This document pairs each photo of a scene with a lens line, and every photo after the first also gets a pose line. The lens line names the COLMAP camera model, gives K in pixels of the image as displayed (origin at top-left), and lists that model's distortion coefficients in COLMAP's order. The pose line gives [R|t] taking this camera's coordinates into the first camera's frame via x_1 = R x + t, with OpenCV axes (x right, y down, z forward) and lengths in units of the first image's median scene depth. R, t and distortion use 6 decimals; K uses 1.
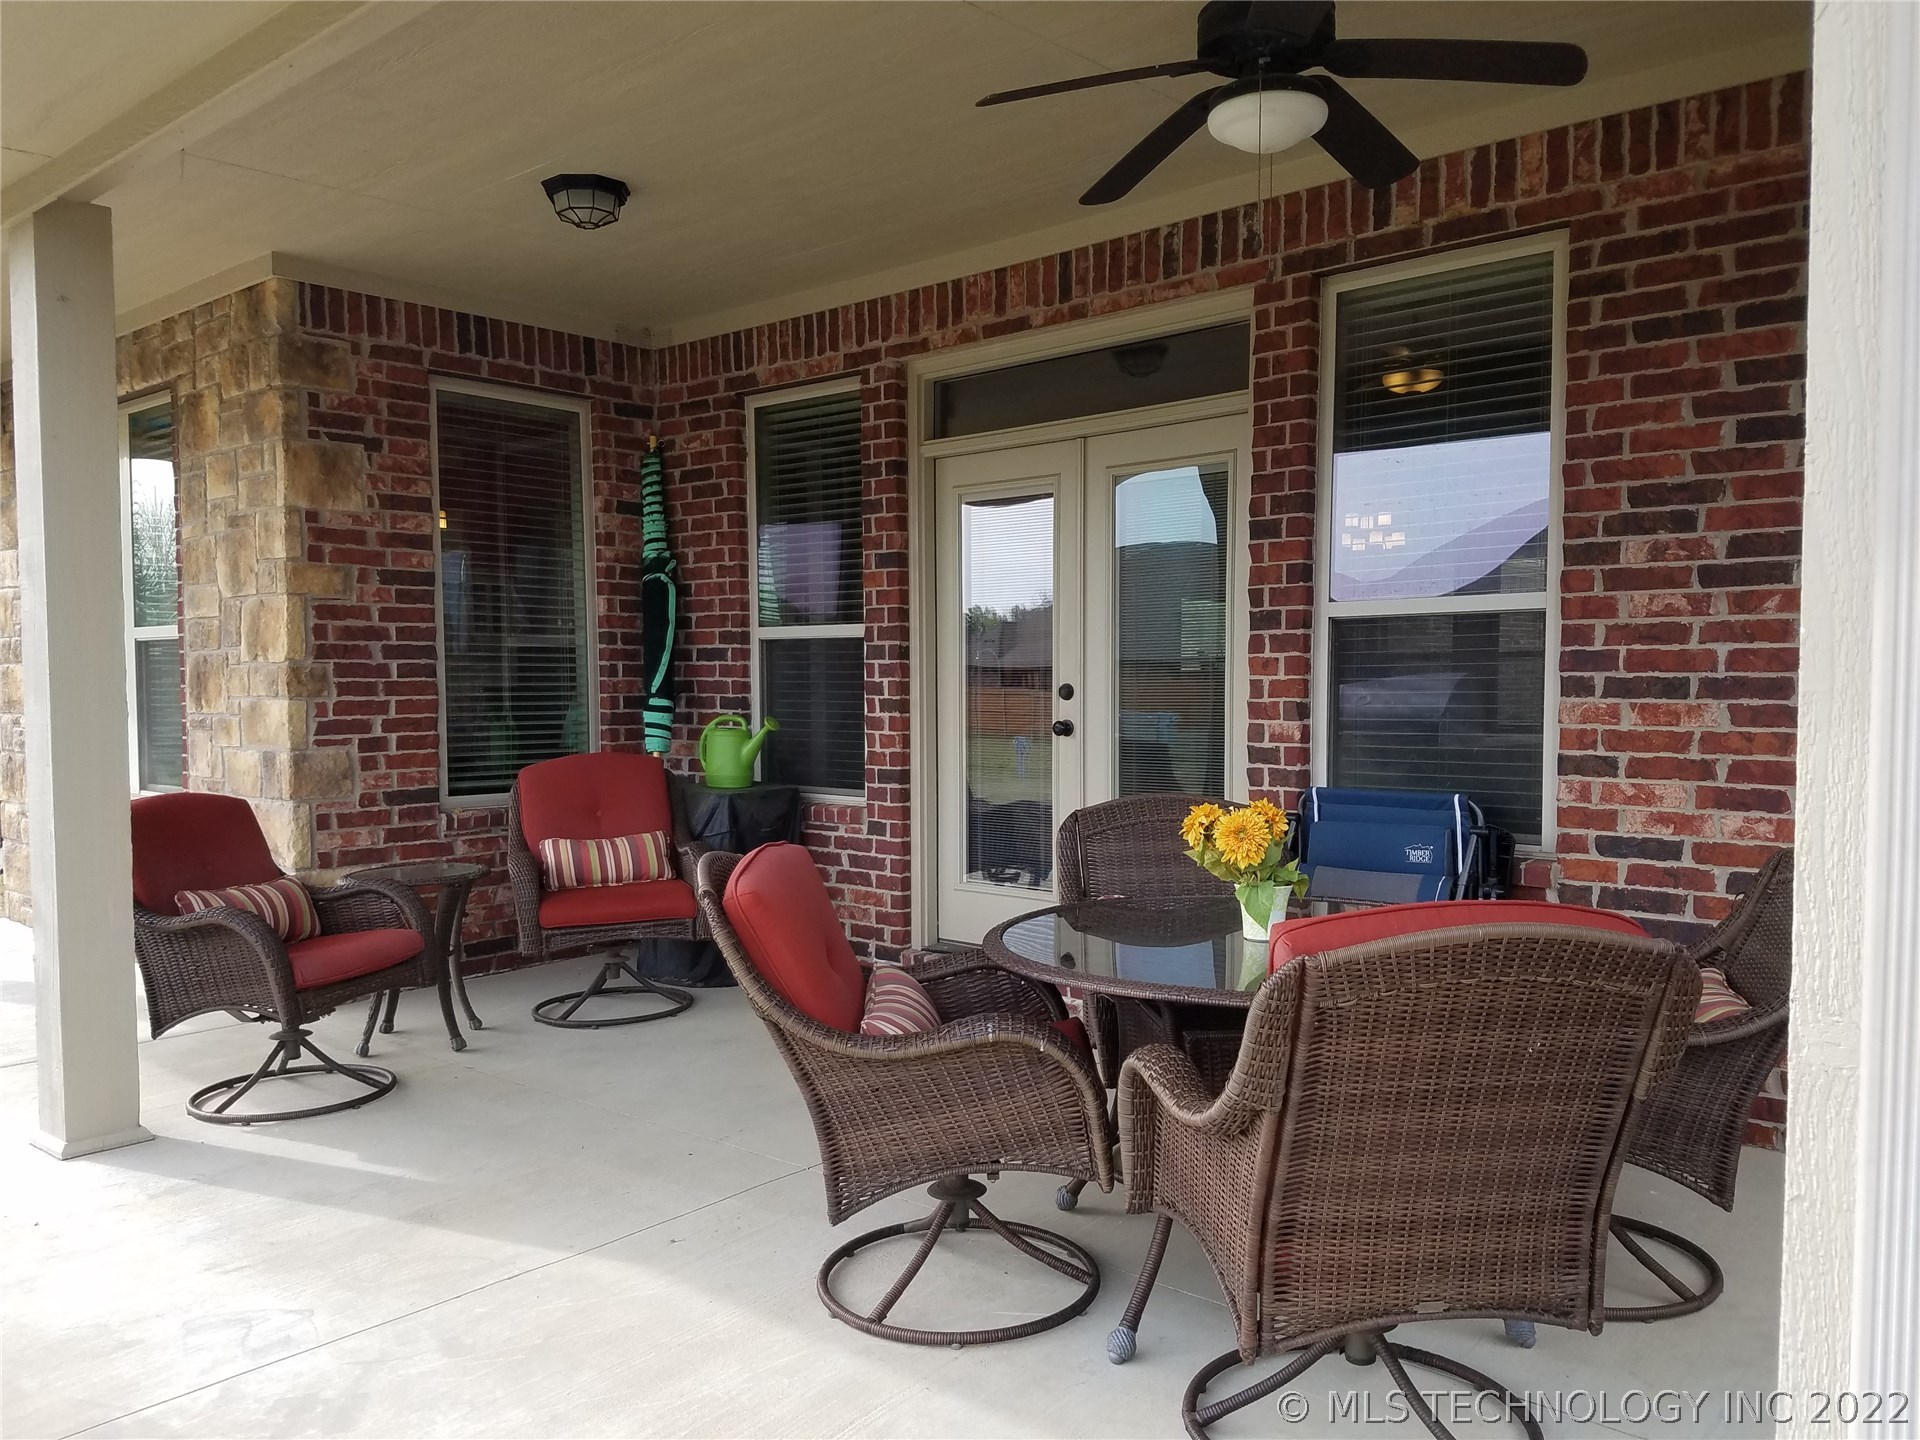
lens RADIAL K [[1517.7, 0, 950.6], [0, 1517.7, 768.9], [0, 0, 1]] dist [0.159340, -0.243209]
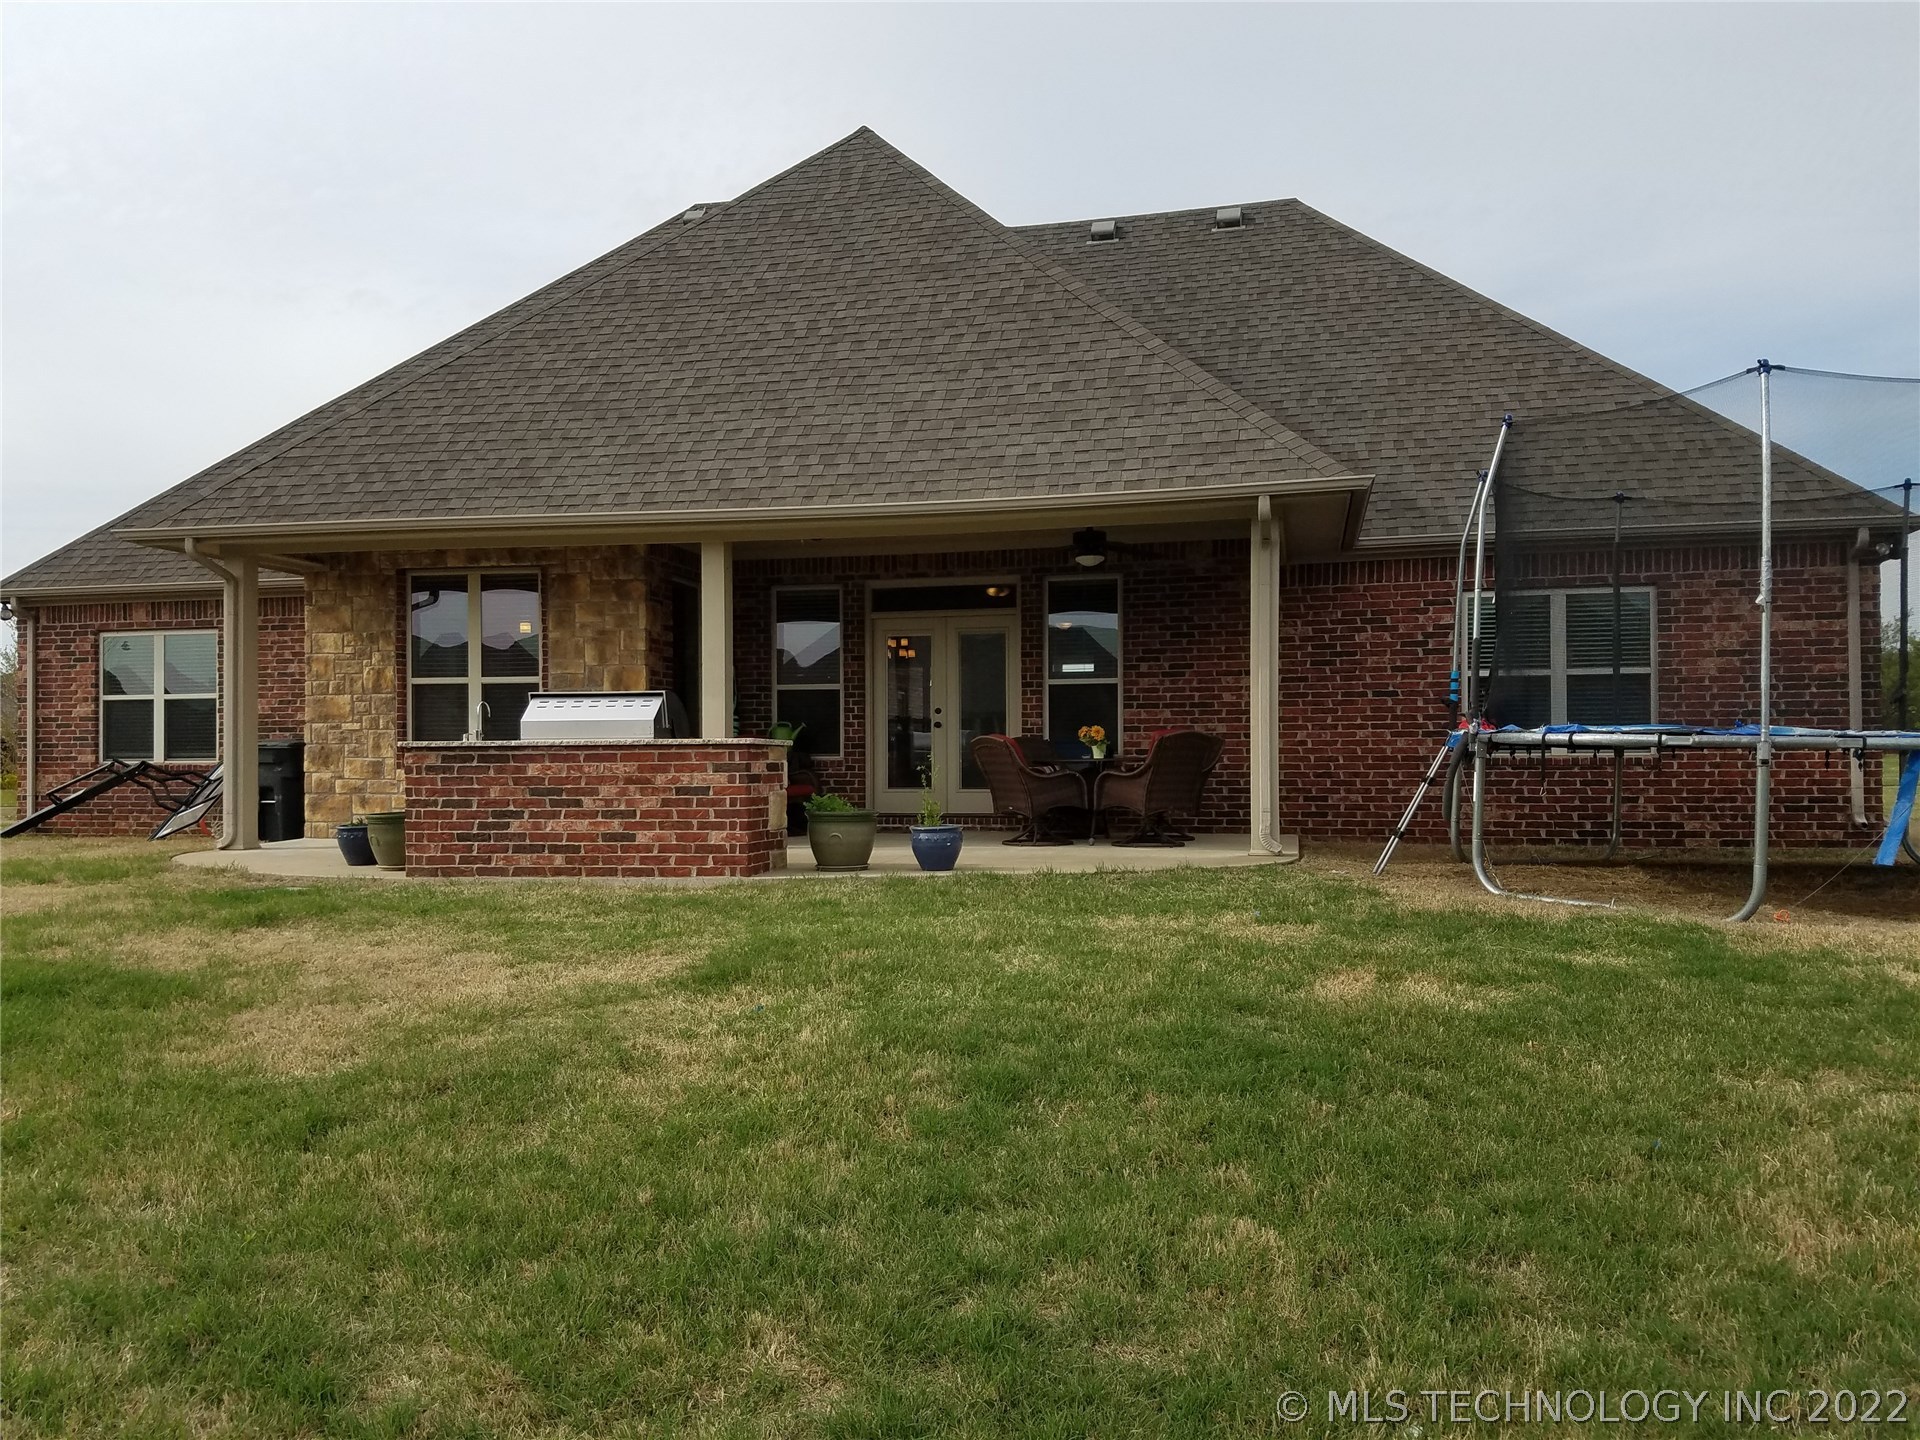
lens RADIAL K [[1517.7, 0, 945.7], [0, 1517.7, 737.3], [0, 0, 1]] dist [0.159340, -0.243209]
pose [[0.883363, 0.011260, 0.468555, -1.276994], [0.027919, 0.996672, -0.076587, 0.219646], [-0.467858, 0.080736, 0.880108, -1.471749]]
